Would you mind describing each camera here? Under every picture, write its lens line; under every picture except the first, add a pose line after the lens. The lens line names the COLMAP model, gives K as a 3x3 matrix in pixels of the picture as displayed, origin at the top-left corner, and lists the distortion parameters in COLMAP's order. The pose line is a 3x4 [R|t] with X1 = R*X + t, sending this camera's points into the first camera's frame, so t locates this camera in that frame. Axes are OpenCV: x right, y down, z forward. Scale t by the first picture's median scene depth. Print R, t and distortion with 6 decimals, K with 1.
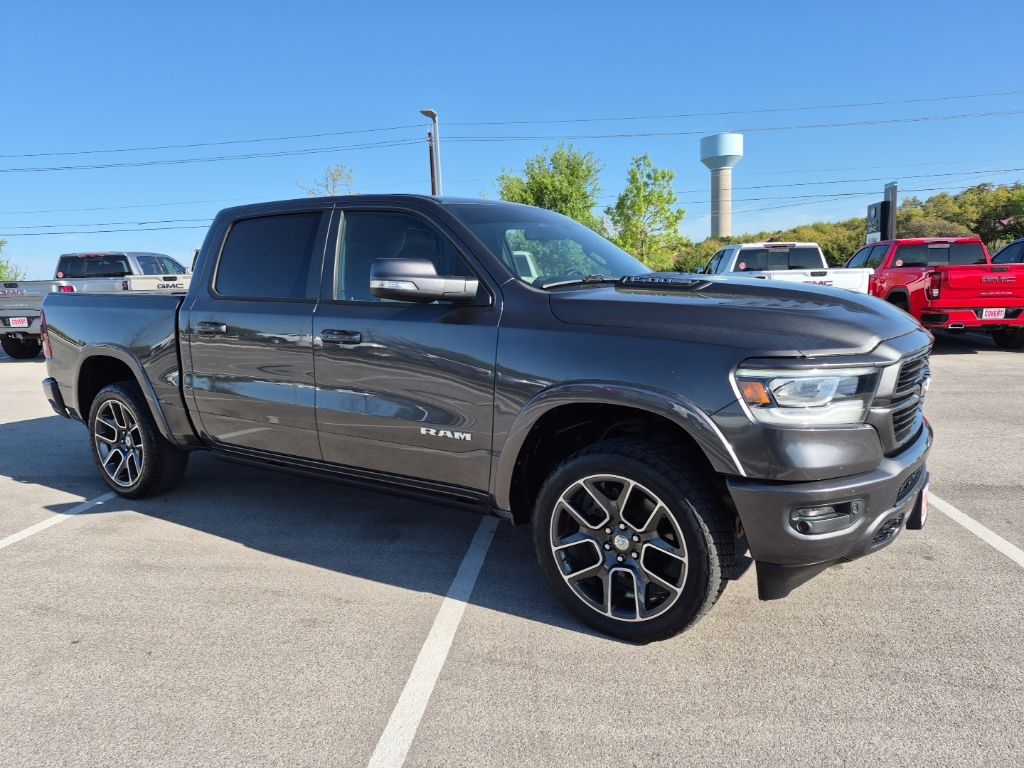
lens RADIAL K [[704.0, 0, 510.6], [0, 704.0, 376.2], [0, 0, 1]] dist [0.087693, -0.087437]
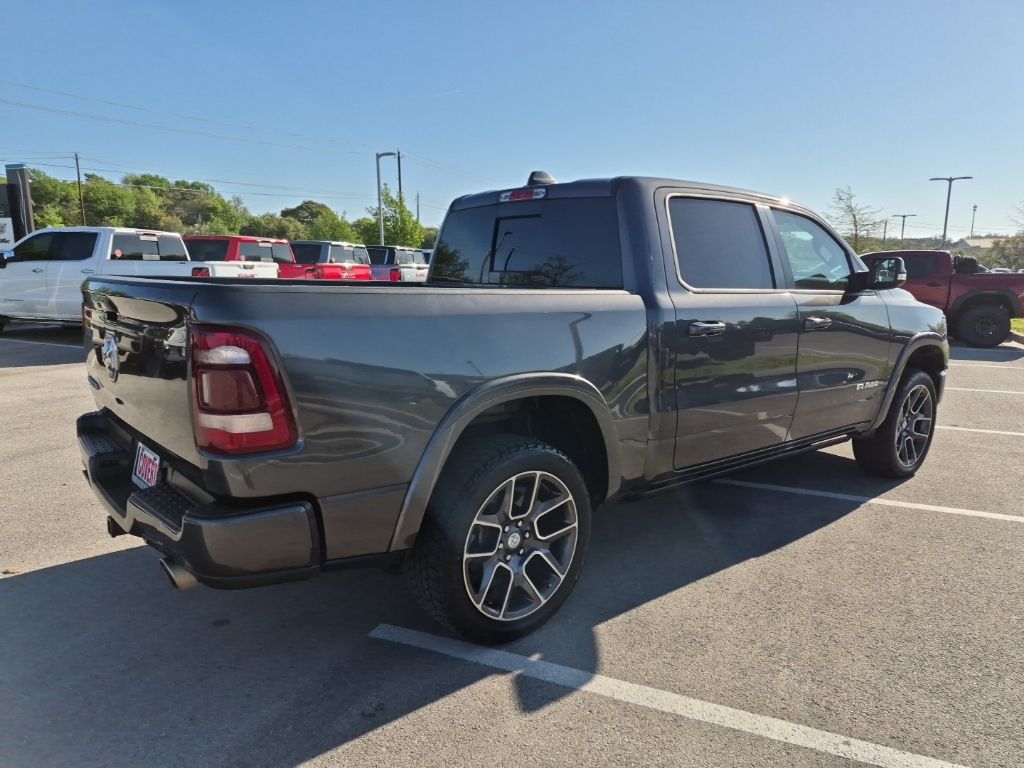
lens RADIAL K [[705.4, 0, 517.8], [0, 705.4, 380.0], [0, 0, 1]] dist [0.081837, -0.083748]
pose [[0.279122, -0.126724, 0.951857, -1.533052], [0.112581, 0.988736, 0.098620, -0.136338], [-0.953633, 0.079634, 0.290245, 1.180366]]
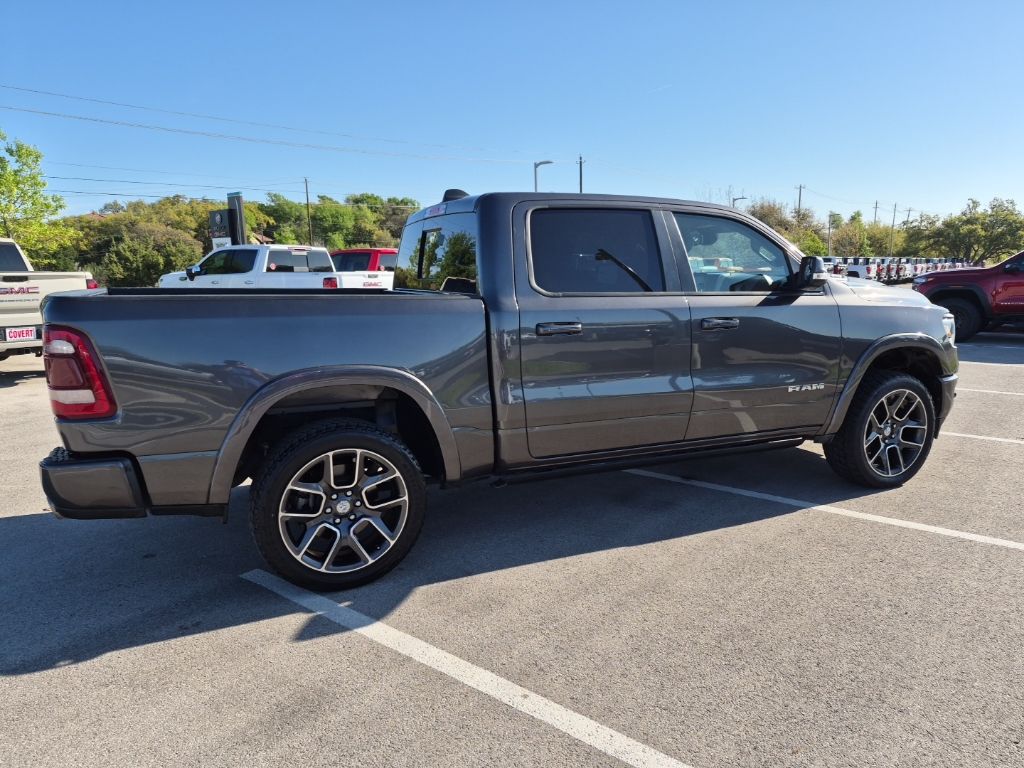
lens RADIAL K [[704.0, 0, 510.6], [0, 704.0, 376.2], [0, 0, 1]] dist [0.087693, -0.087437]
pose [[0.529670, -0.111482, 0.840846, -1.455040], [0.115038, 0.991607, 0.059005, -0.081074], [-0.840367, 0.065476, 0.538049, 0.701737]]
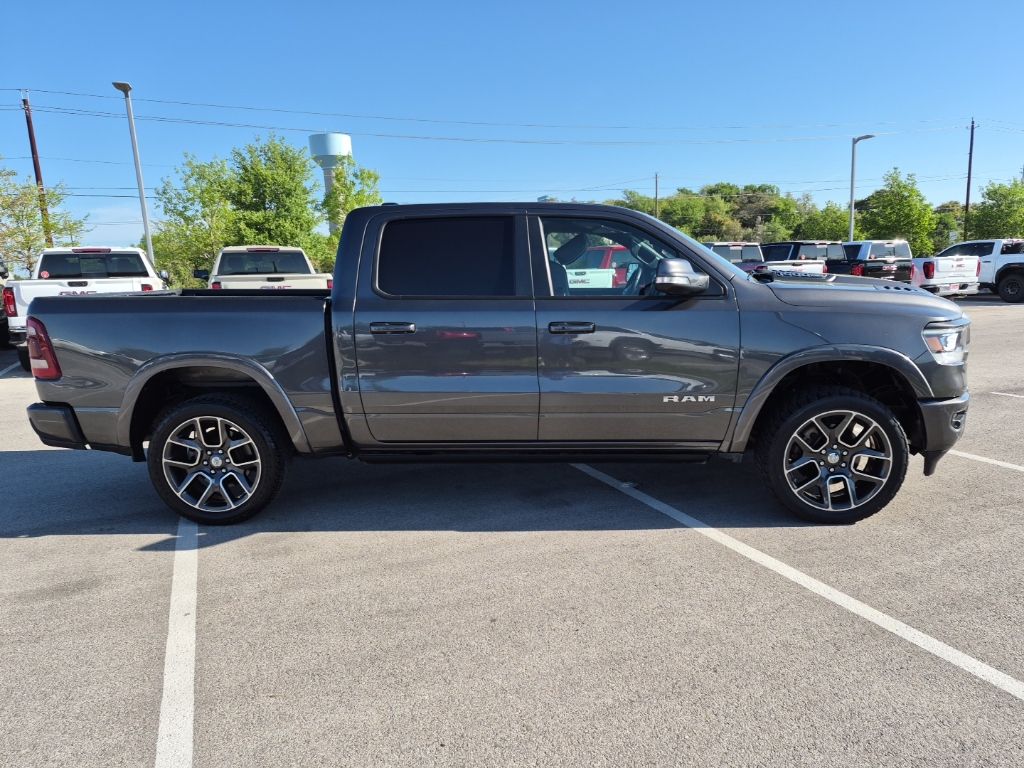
lens RADIAL K [[705.4, 0, 517.8], [0, 705.4, 380.0], [0, 0, 1]] dist [0.081837, -0.083748]
pose [[0.861750, -0.080054, 0.500977, -0.933407], [0.076409, 0.996688, 0.027833, -0.009728], [-0.501546, 0.014294, 0.865013, 0.057755]]
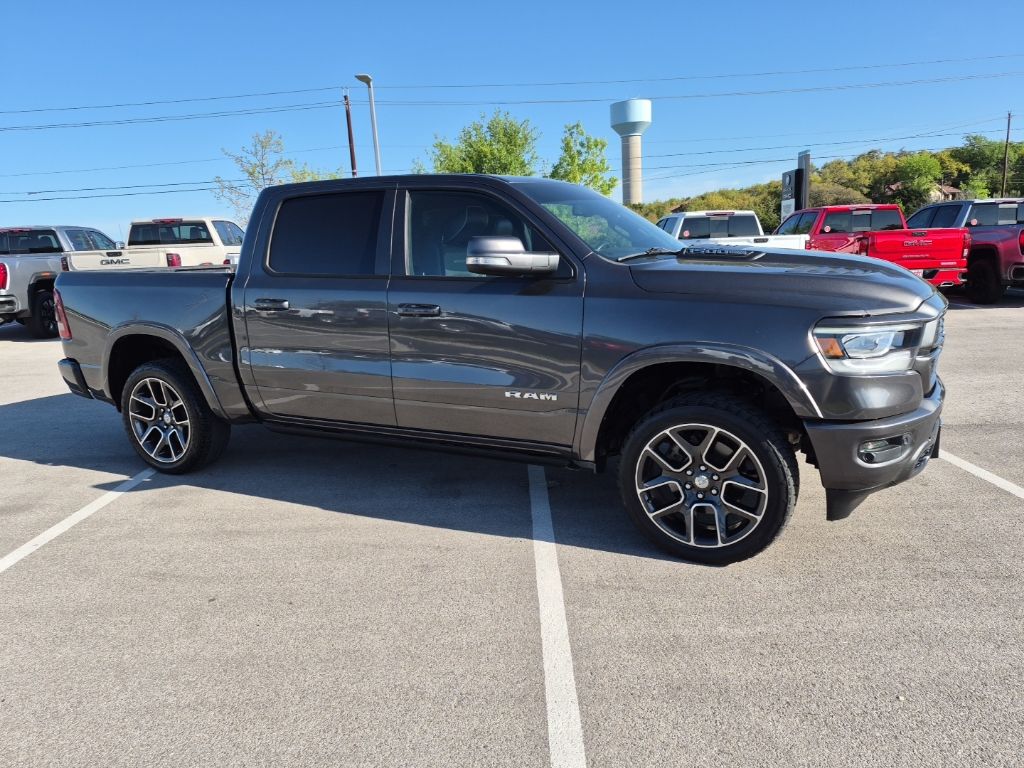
lens RADIAL K [[705.4, 0, 512.0], [0, 705.4, 384.0], [0, 0, 1]] dist [0.085611, -0.088283]
pose [[0.992607, -0.037188, 0.115539, -0.235969], [0.030962, 0.997994, 0.055222, 0.001521], [-0.117361, -0.051236, 0.991767, -0.089110]]
